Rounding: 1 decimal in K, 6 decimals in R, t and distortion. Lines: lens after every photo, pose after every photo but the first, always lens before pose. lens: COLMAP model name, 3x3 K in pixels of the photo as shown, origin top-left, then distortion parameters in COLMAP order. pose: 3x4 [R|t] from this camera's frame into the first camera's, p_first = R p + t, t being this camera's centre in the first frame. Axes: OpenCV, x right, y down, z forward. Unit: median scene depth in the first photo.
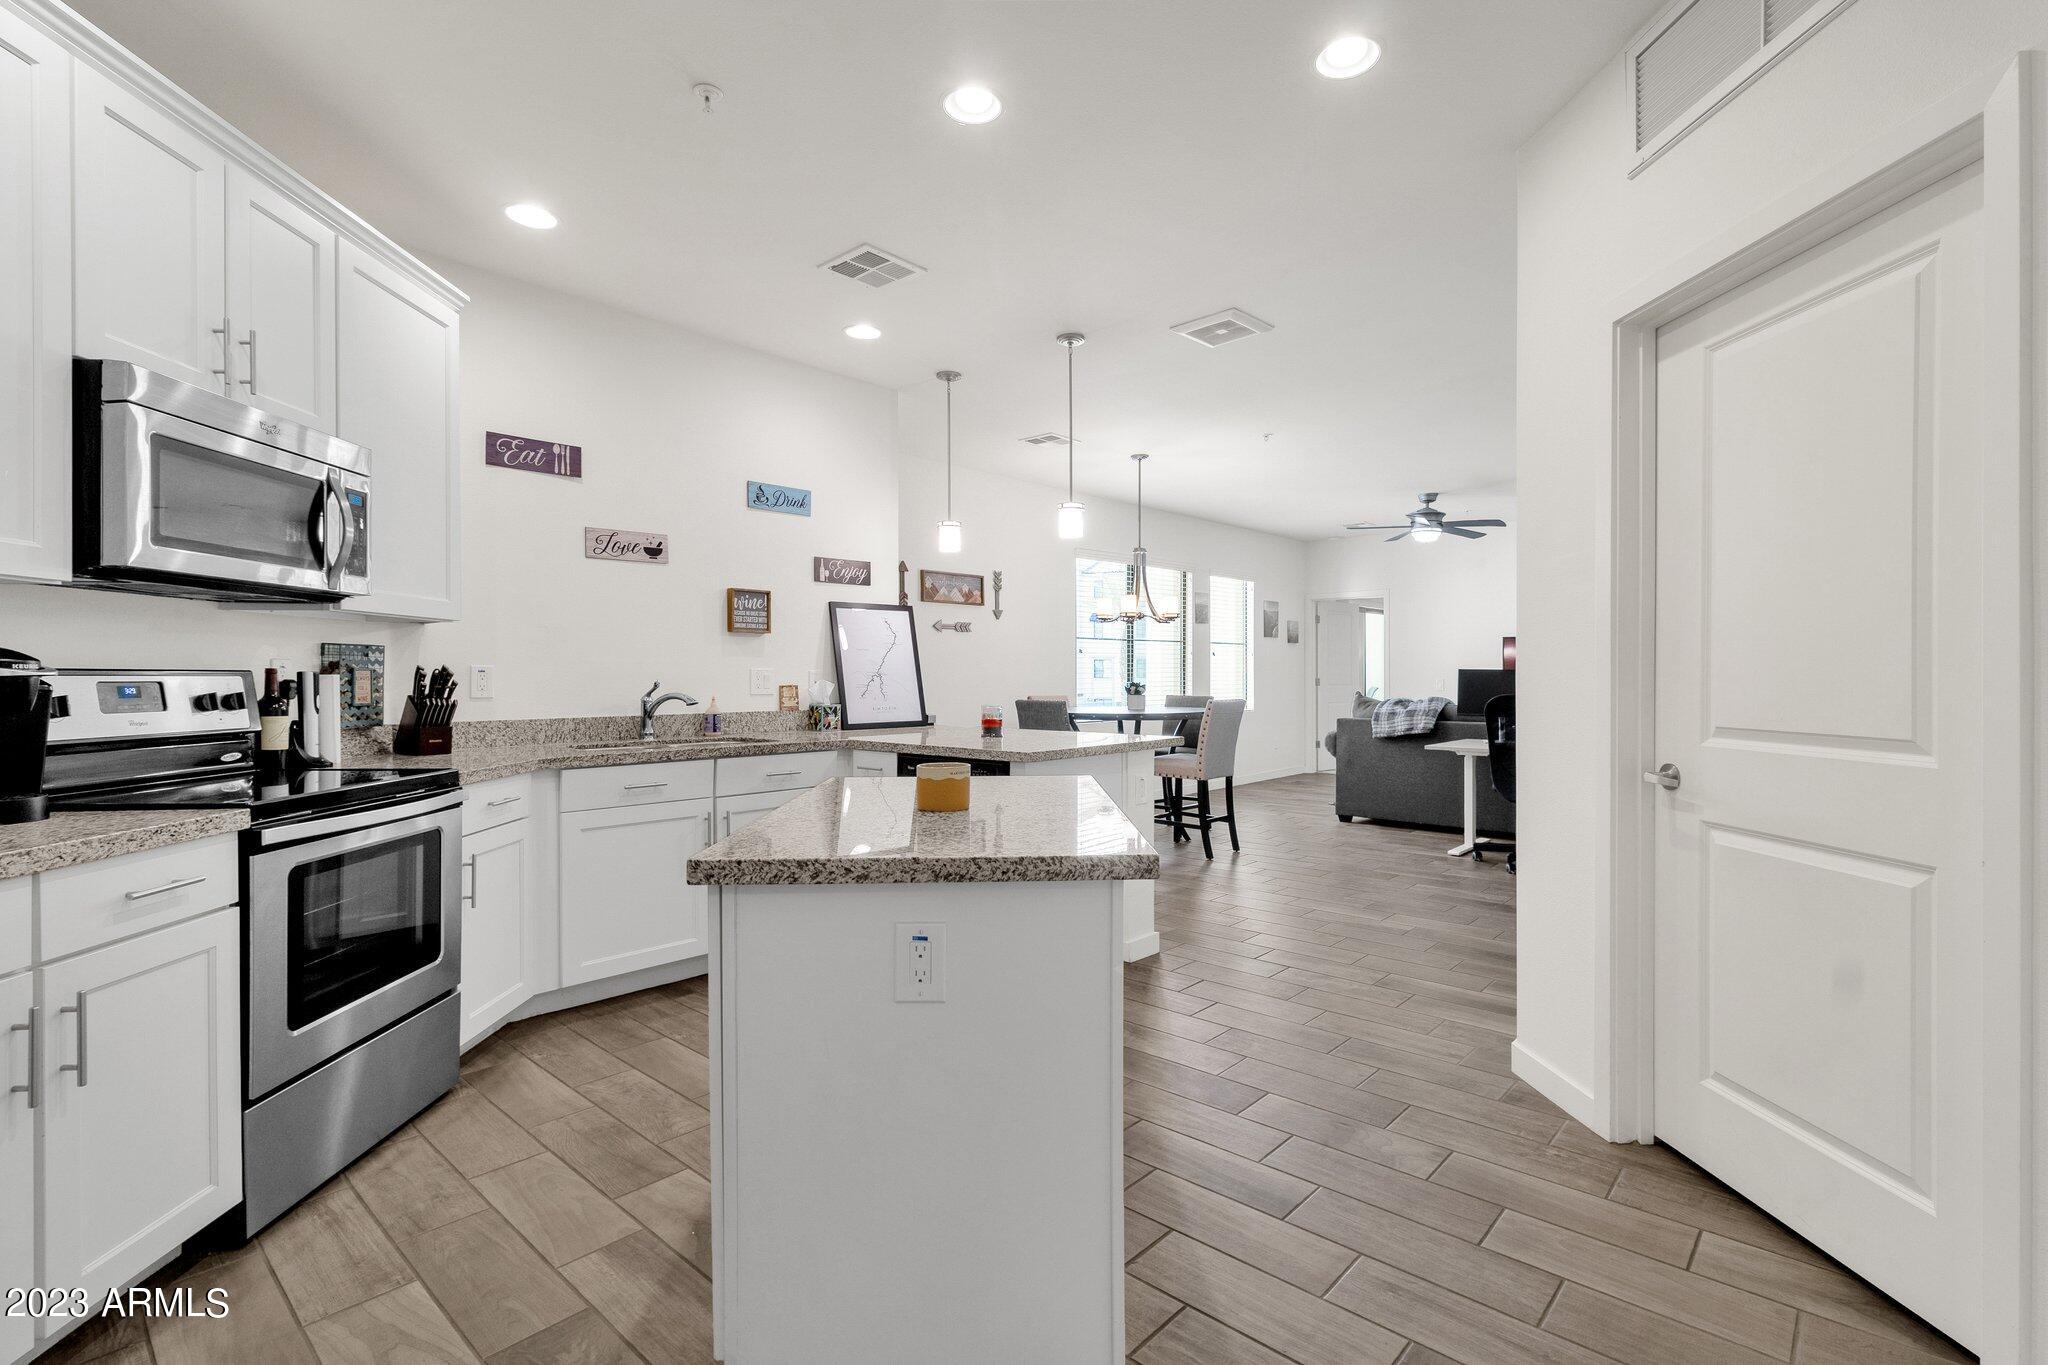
lens RADIAL K [[945.5, 0, 1043.0], [0, 945.5, 684.0], [0, 0, 1]] dist [0.003821, 0.000232]
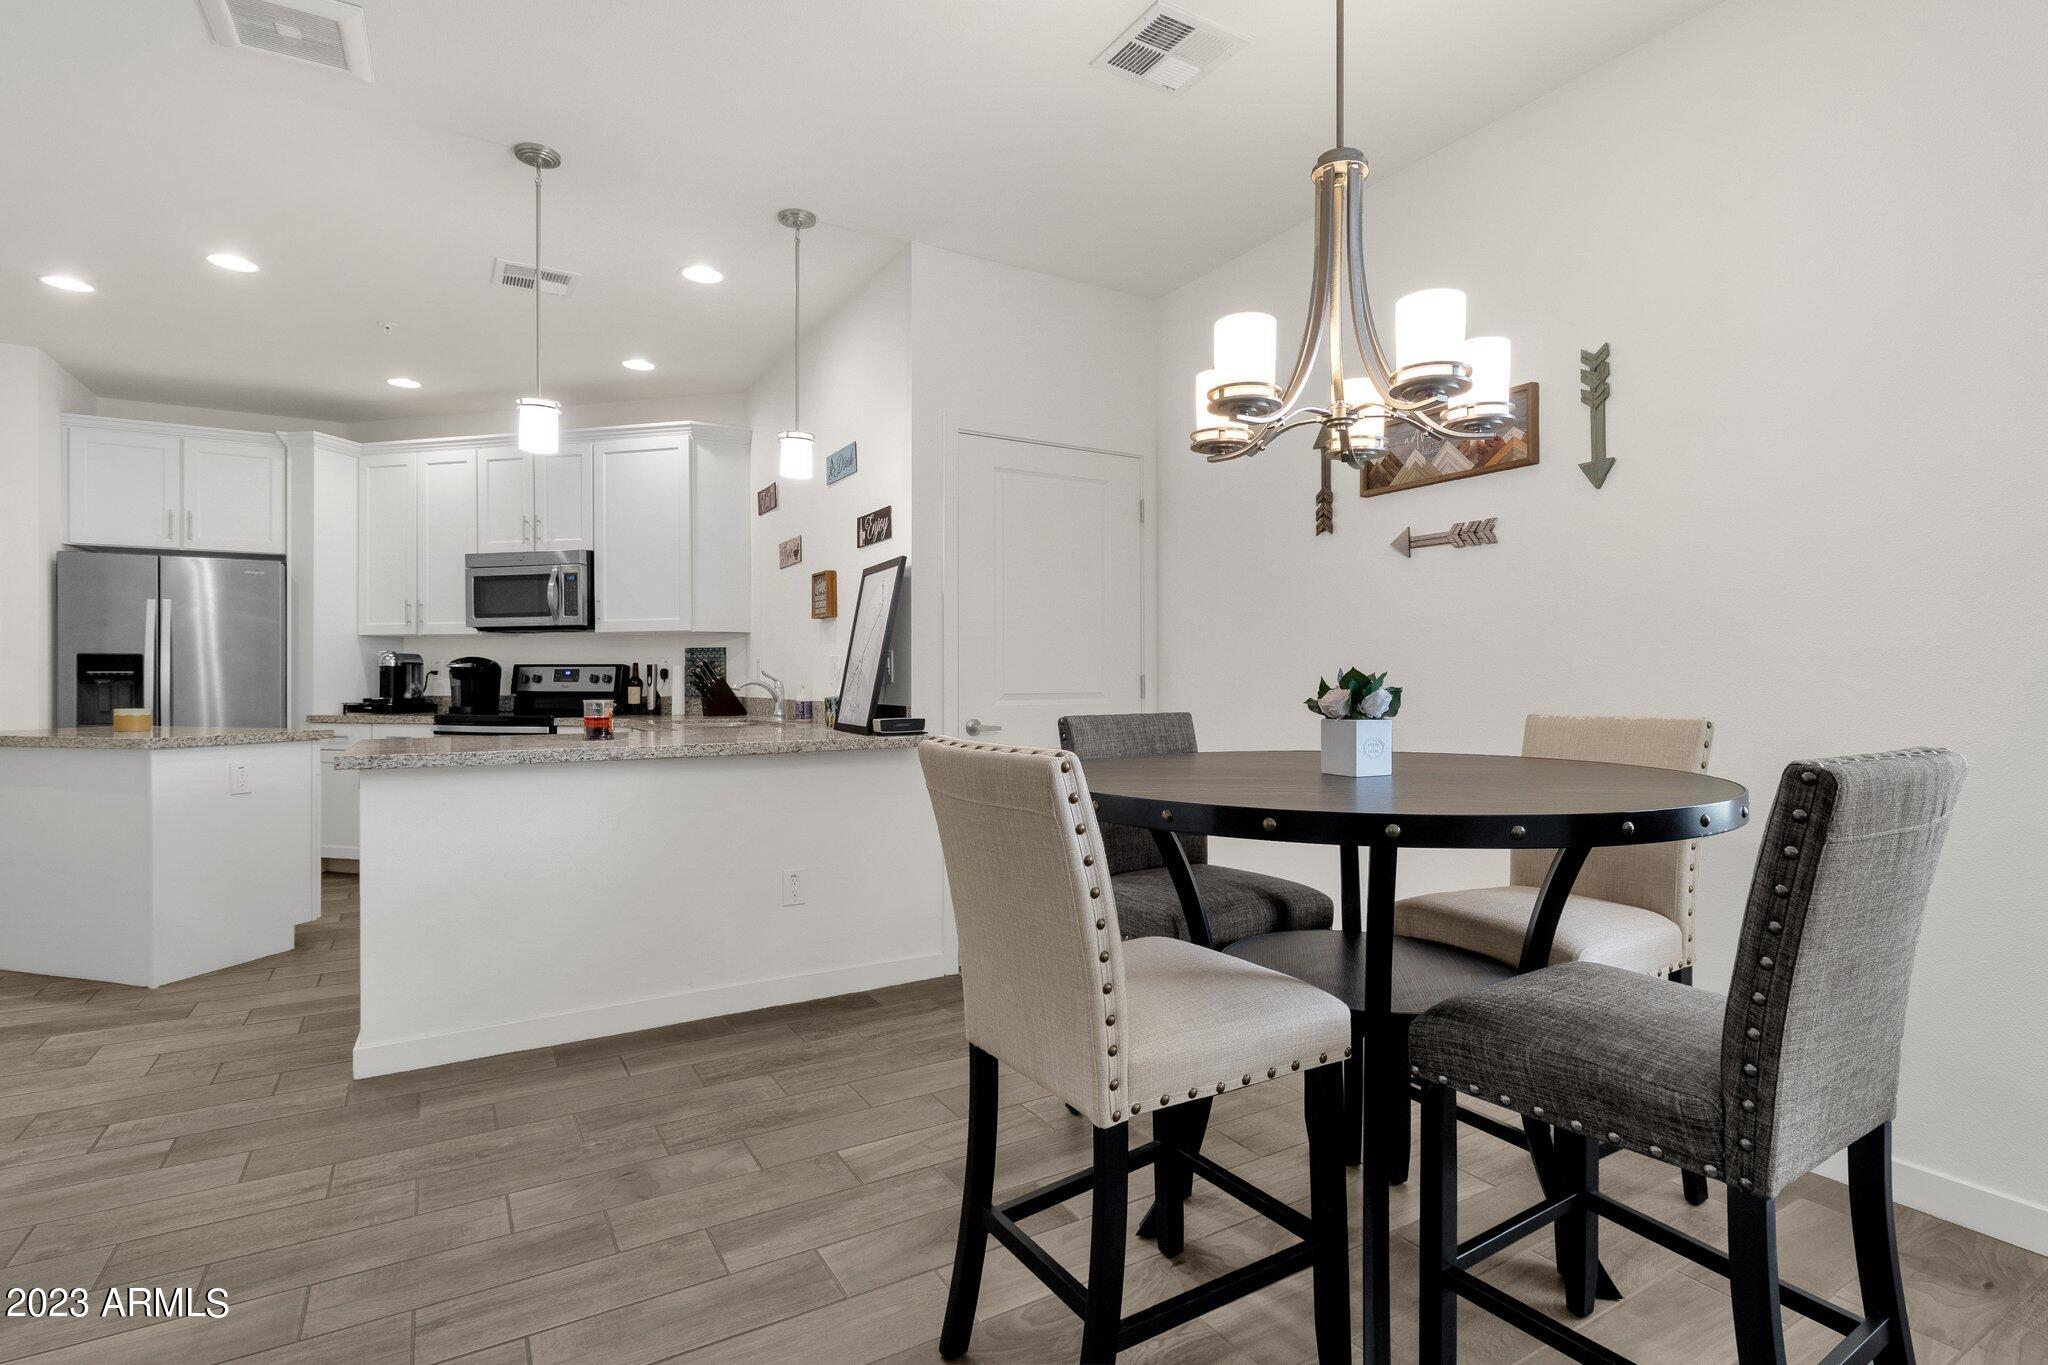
lens RADIAL K [[1001.0, 0, 1046.1], [0, 1001.0, 678.6], [0, 0, 1]] dist [-0.000480, -0.001049]
pose [[-0.289546, 0.003295, -0.957158, 0.578229], [-0.006515, 0.999964, 0.005413, -0.000341], [0.957142, 0.007803, -0.289515, 1.485289]]
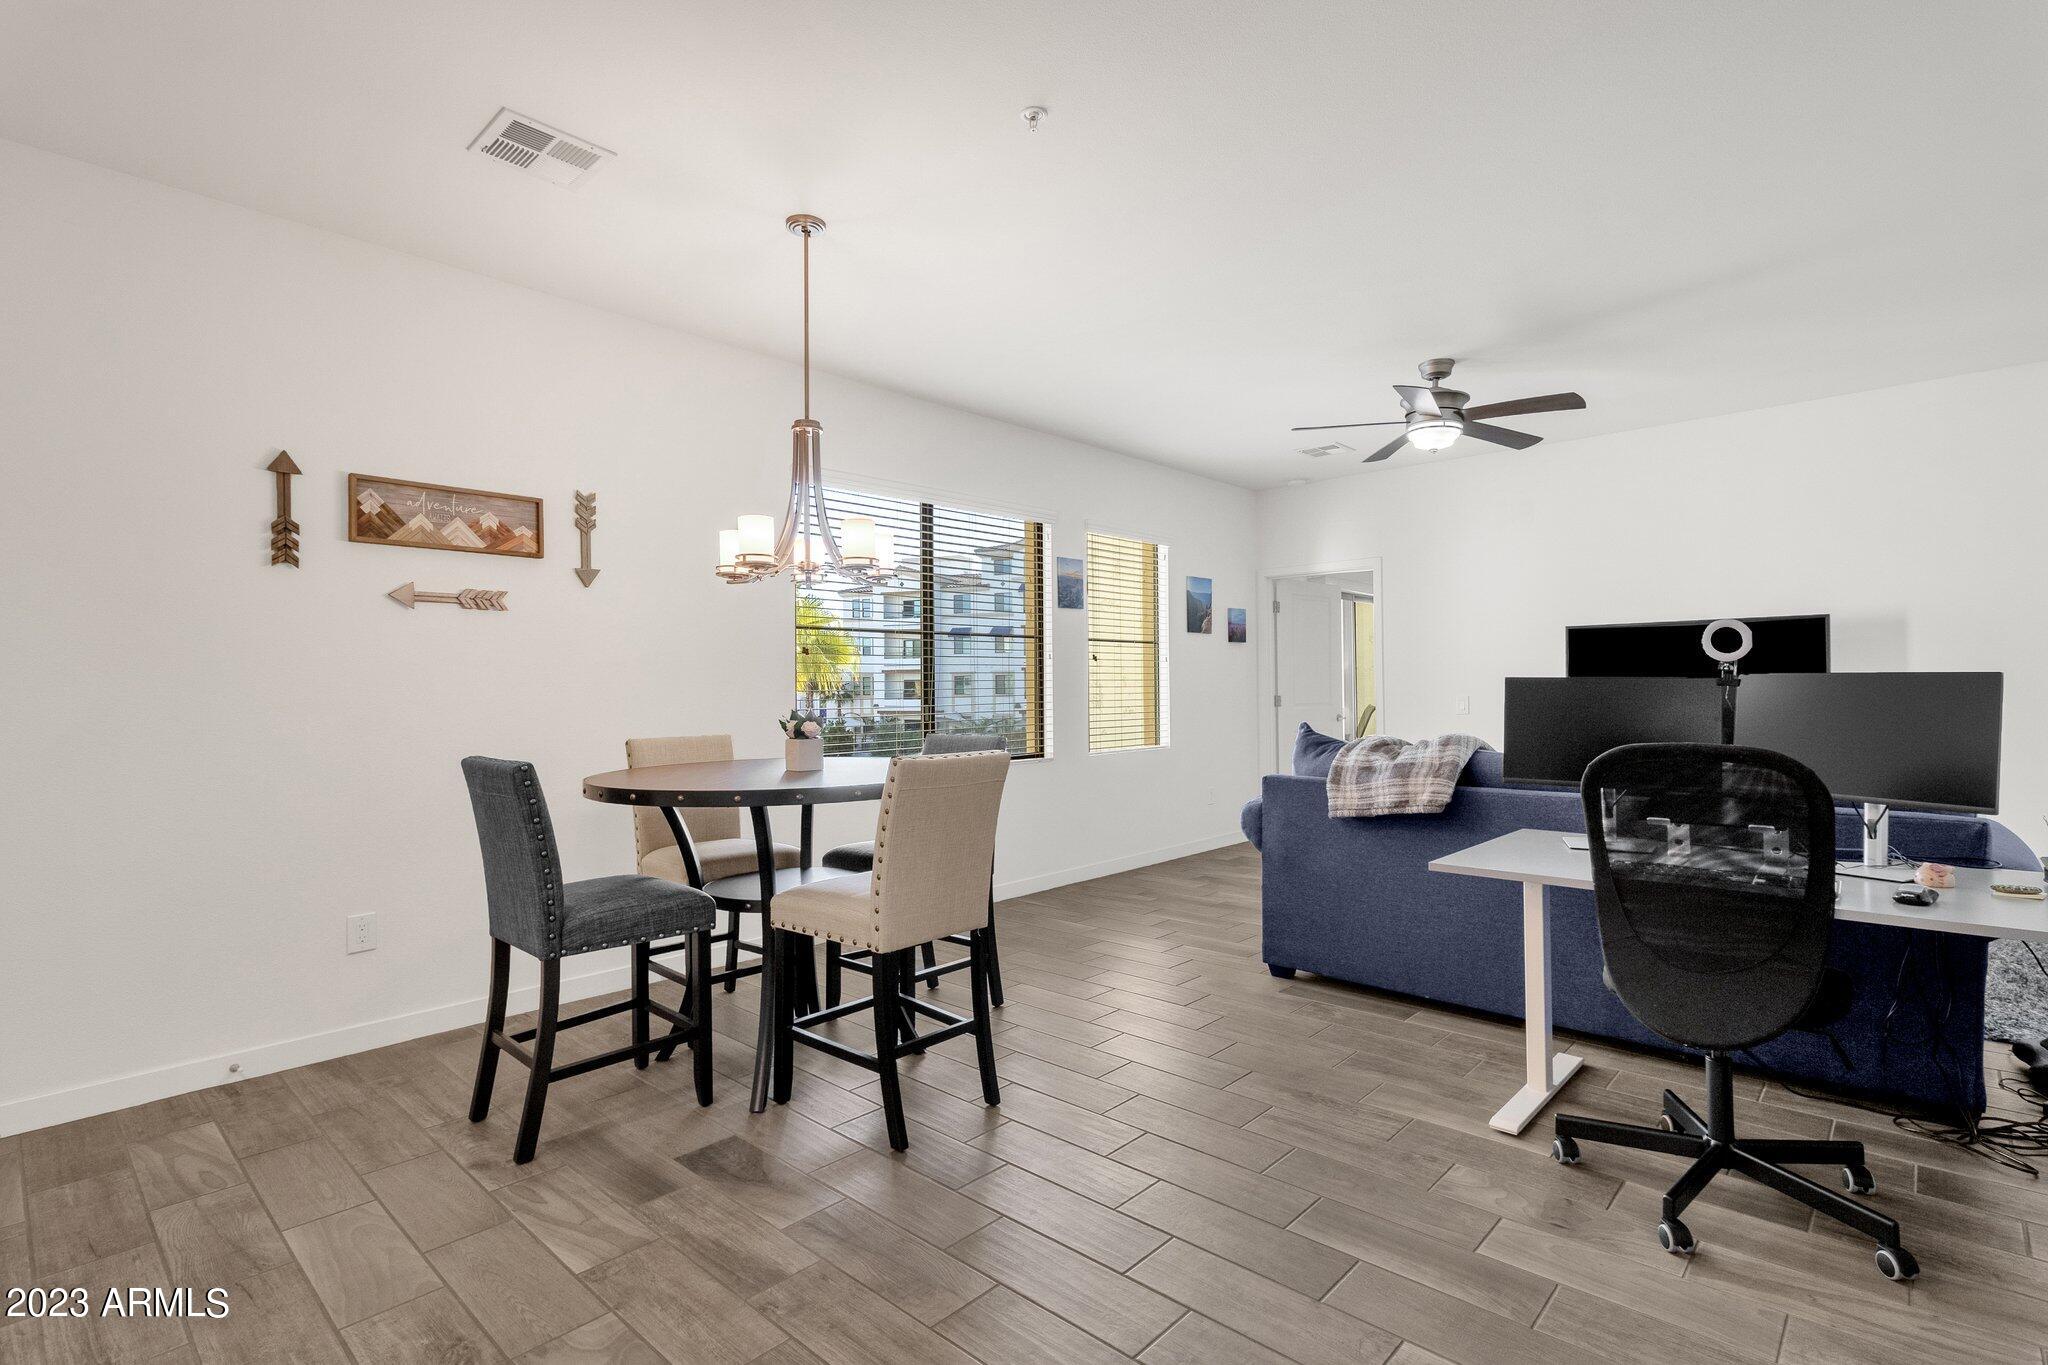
lens RADIAL K [[972.7, 0, 1038.7], [0, 972.7, 682.6], [0, 0, 1]] dist [0.012459, -0.000011]
pose [[0.999894, -0.007070, -0.012692, 0.326920], [0.006846, 0.999821, -0.017640, -0.009915], [0.012815, 0.017551, 0.999764, 0.779961]]
